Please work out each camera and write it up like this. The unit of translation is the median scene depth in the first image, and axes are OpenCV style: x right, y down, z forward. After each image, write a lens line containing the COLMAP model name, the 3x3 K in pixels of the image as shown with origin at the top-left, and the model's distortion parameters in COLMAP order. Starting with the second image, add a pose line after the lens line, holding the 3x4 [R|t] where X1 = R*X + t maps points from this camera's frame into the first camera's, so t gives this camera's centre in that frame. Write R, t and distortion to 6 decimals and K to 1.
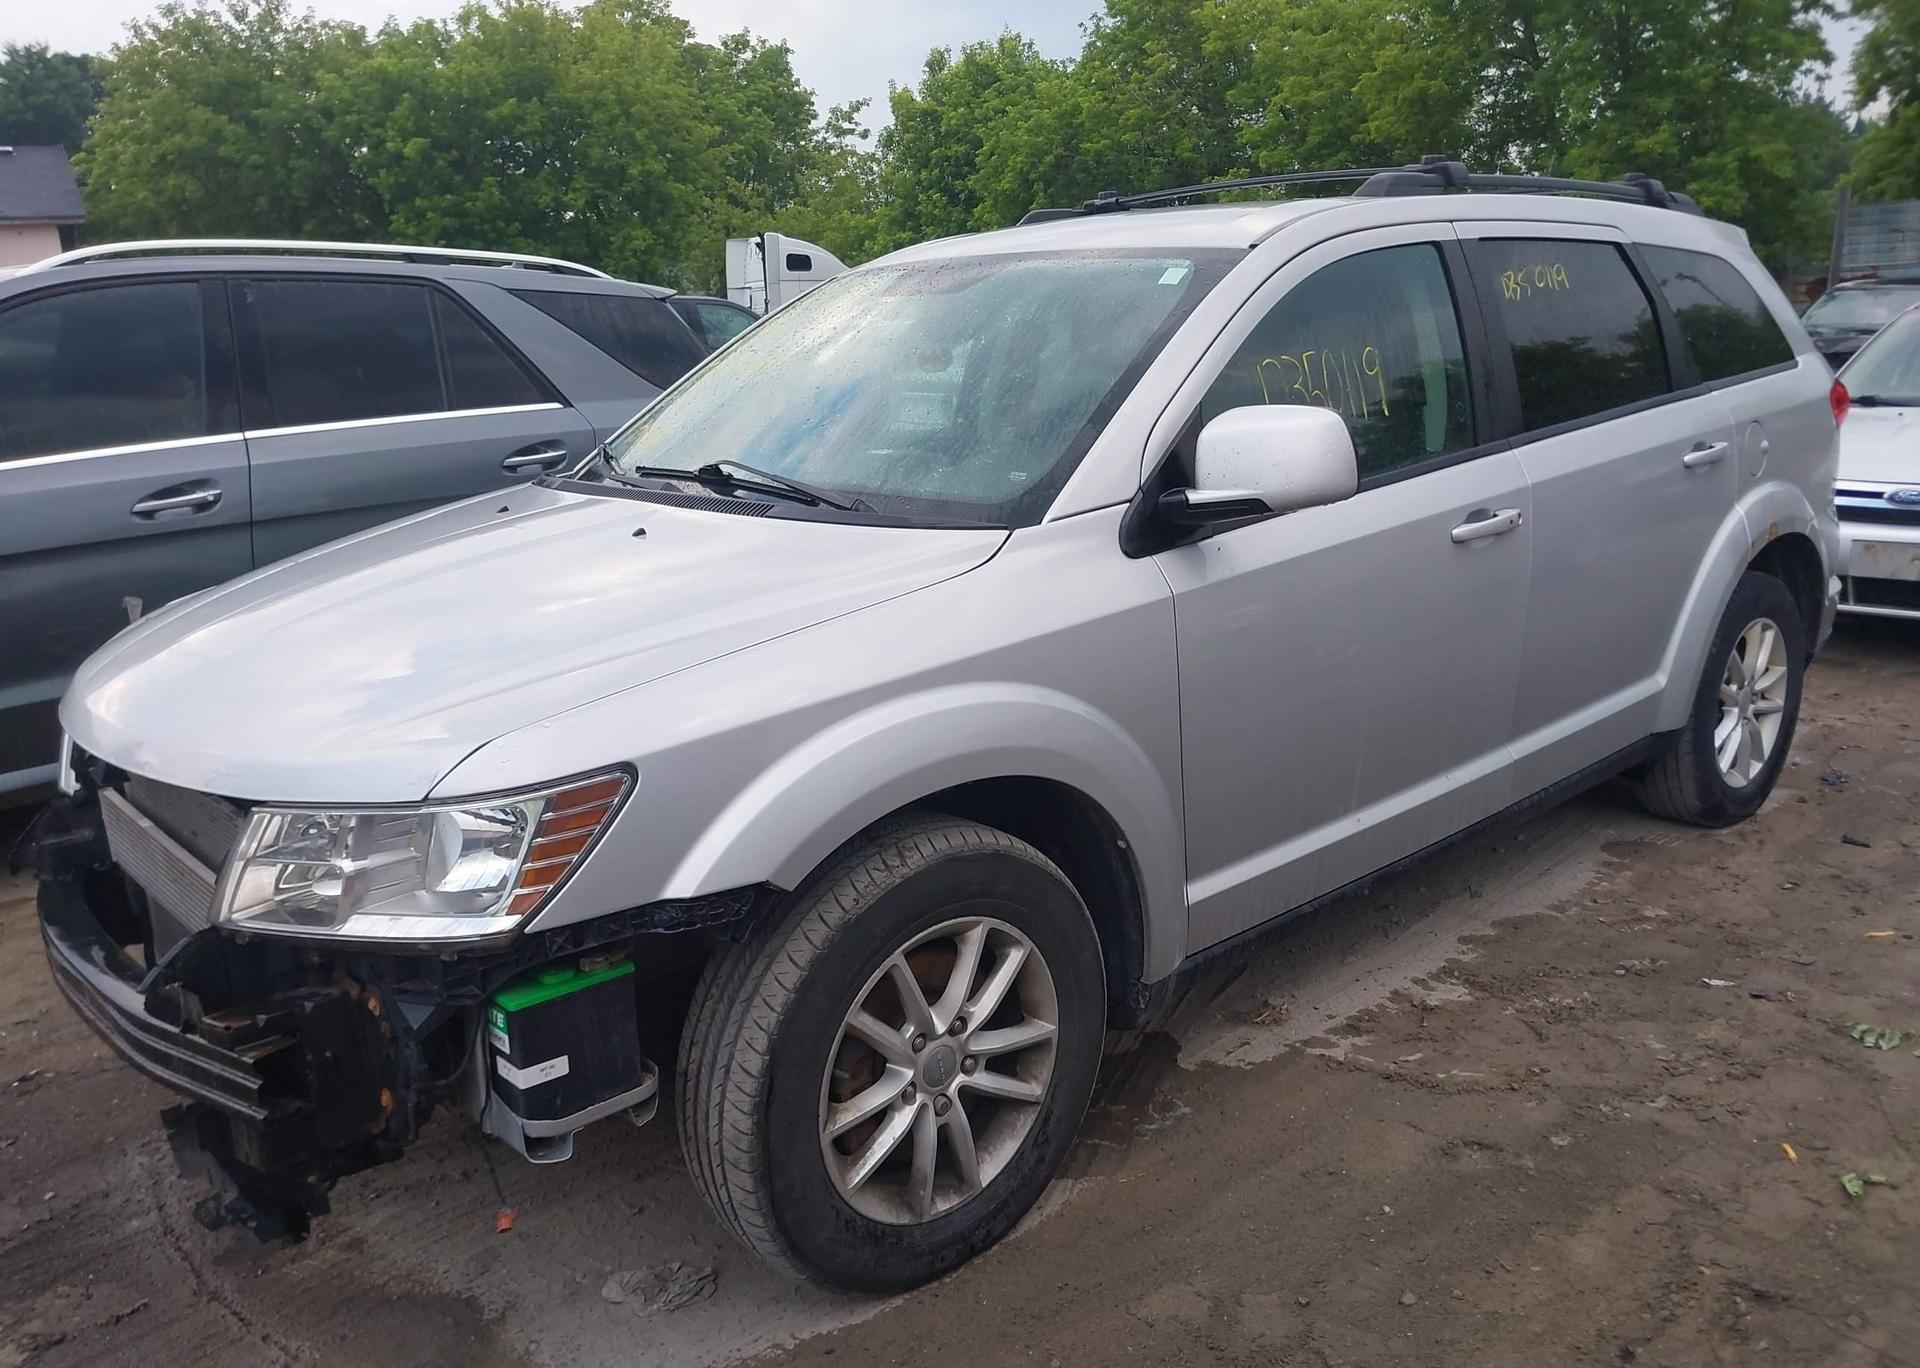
lens RADIAL K [[1480.2, 0, 1017.5], [0, 1480.2, 658.2], [0, 0, 1]] dist [0.041924, -0.043585]
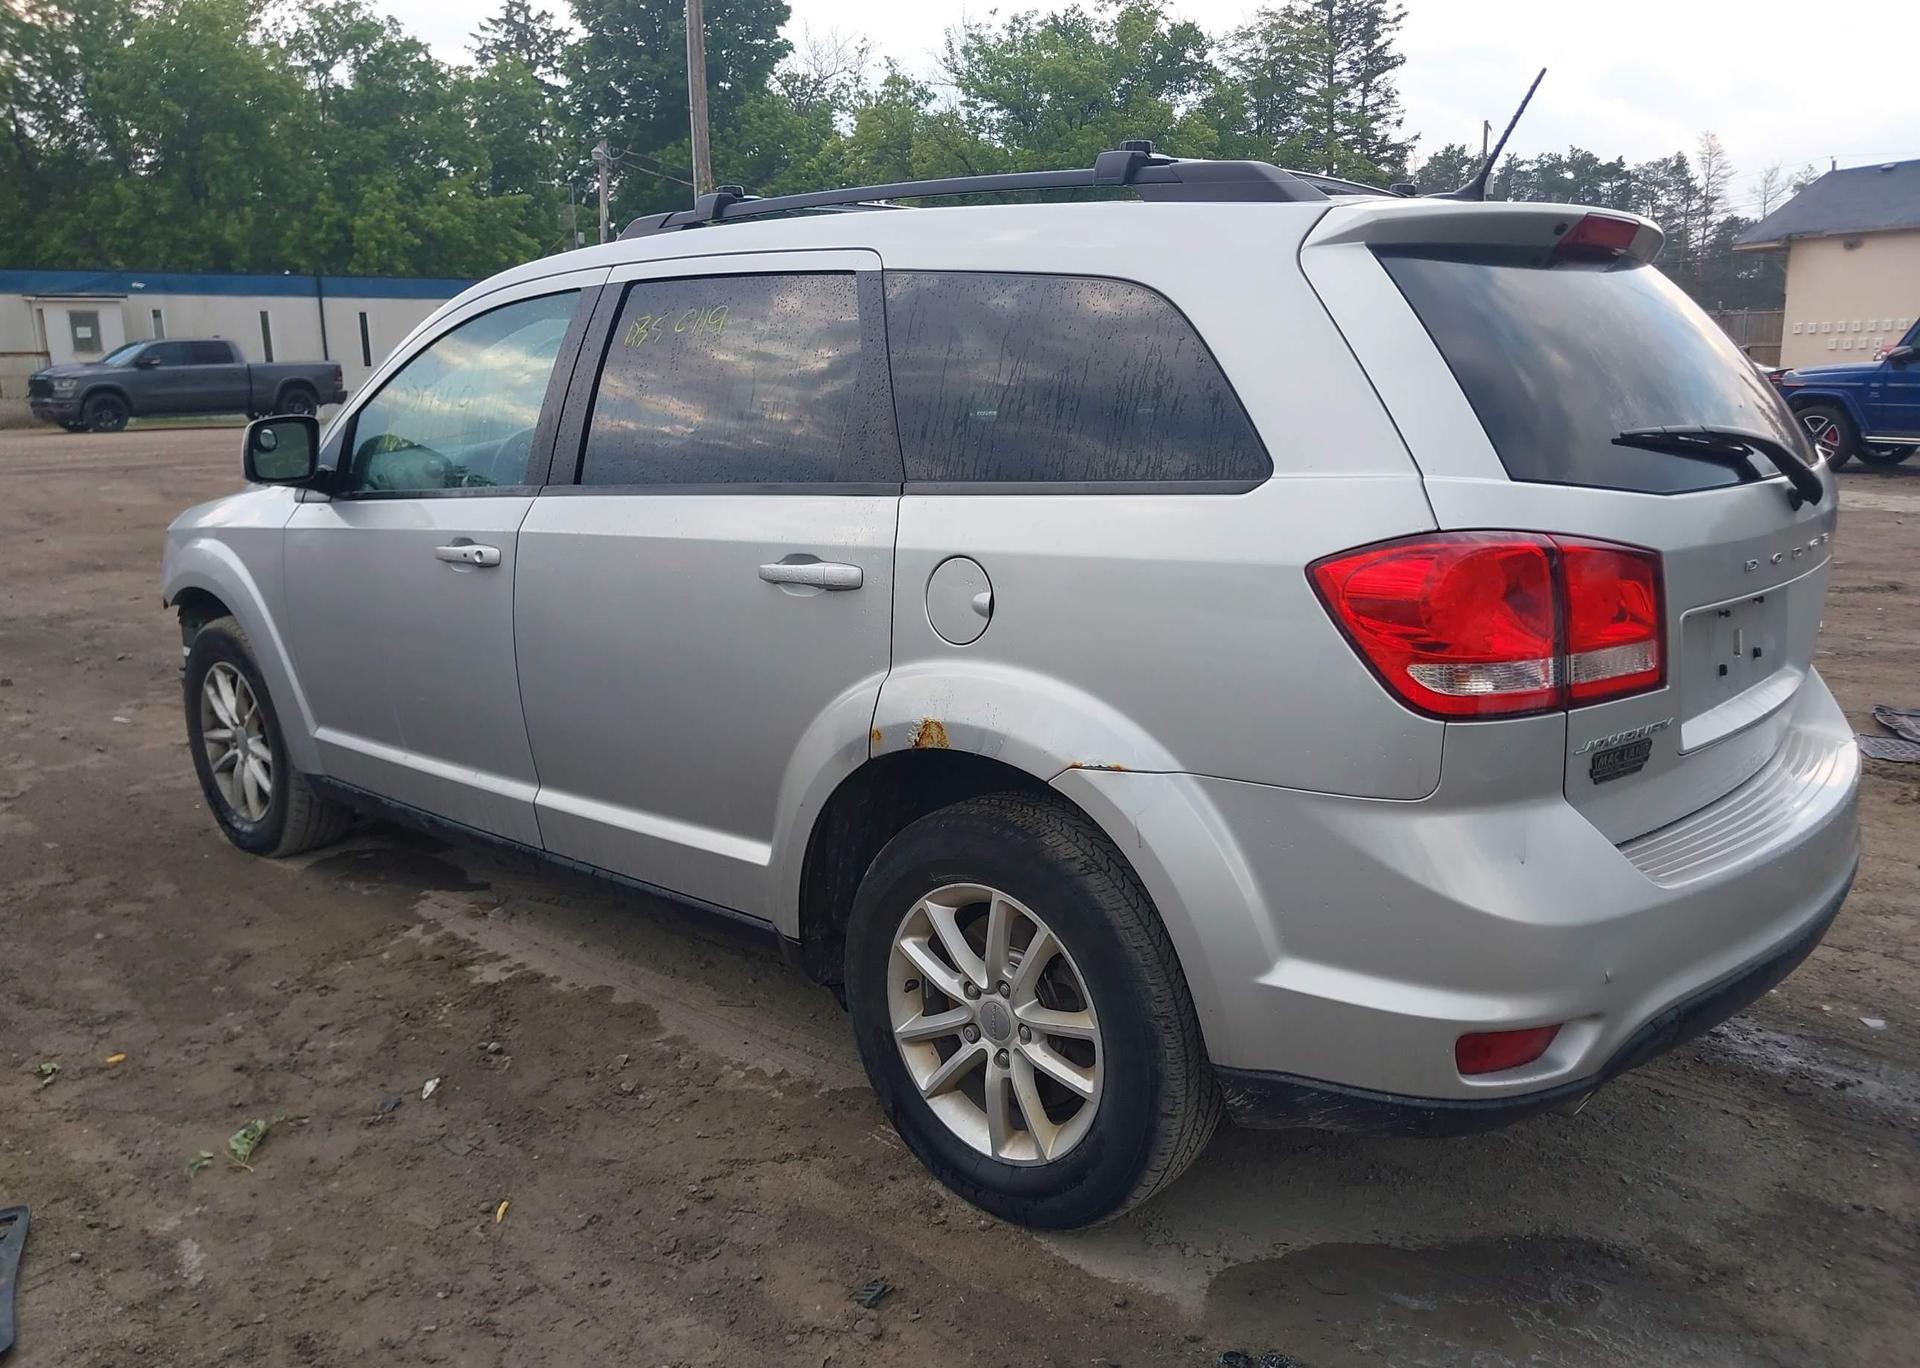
lens RADIAL K [[1562.5, 0, 960.0], [0, 1562.5, 684.0], [0, 0, 1]] dist [0.005719, -0.000398]
pose [[0.095397, 0.240819, -0.965871, 1.209936], [-0.216702, 0.952049, 0.215969, -0.265525], [0.971566, 0.188703, 0.143008, 0.992922]]
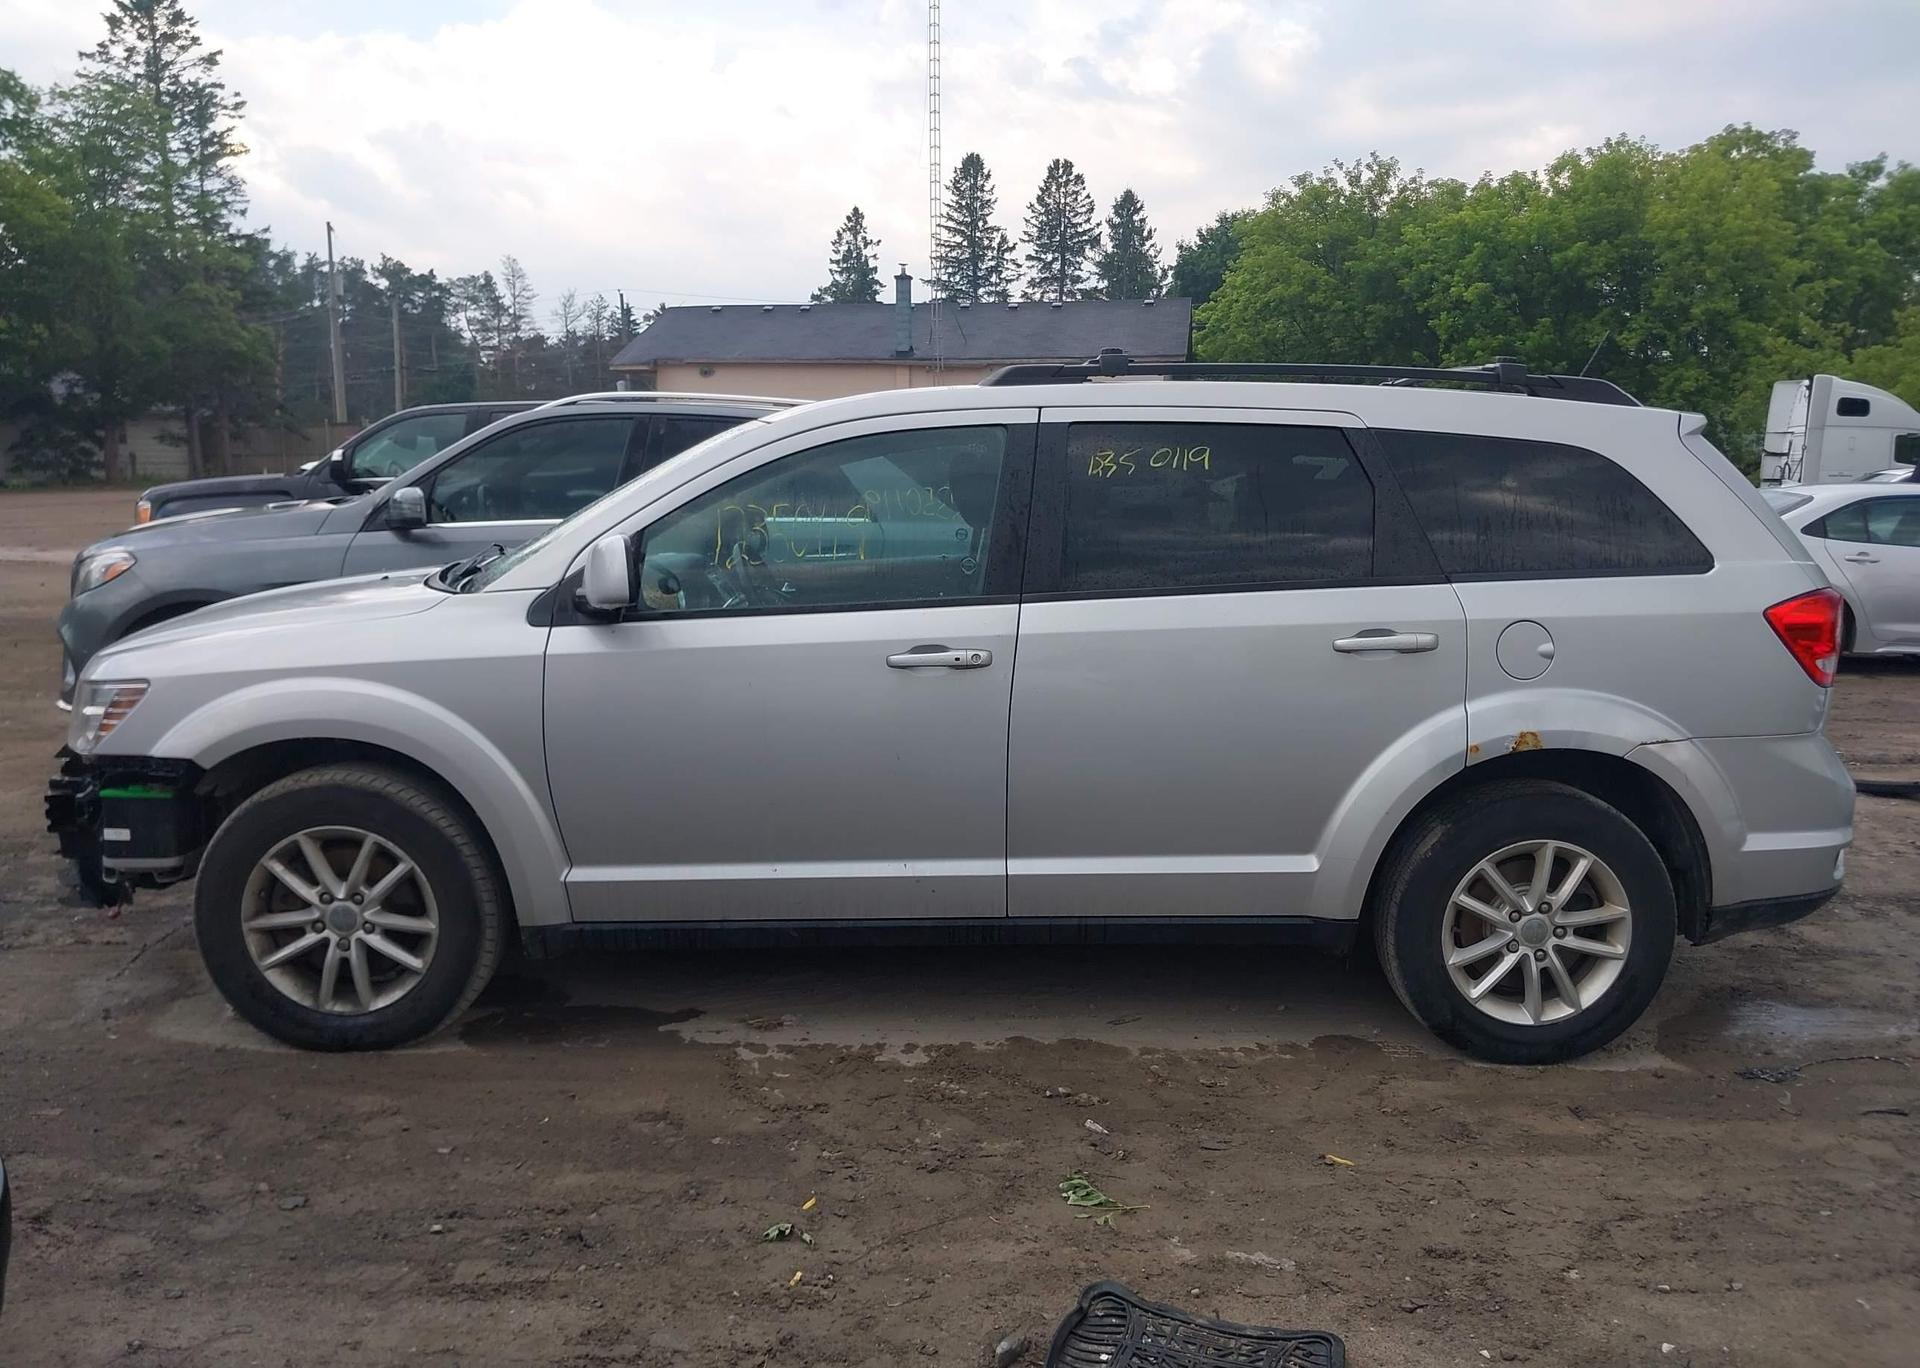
lens RADIAL K [[1510.4, 0, 1062.0], [0, 1510.4, 710.4], [0, 0, 1]] dist [0.001437, -0.010413]
pose [[0.767964, 0.155142, -0.621419, 0.931164], [-0.189192, 0.981875, 0.011324, -0.066546], [0.611913, 0.108871, 0.783396, 0.112195]]
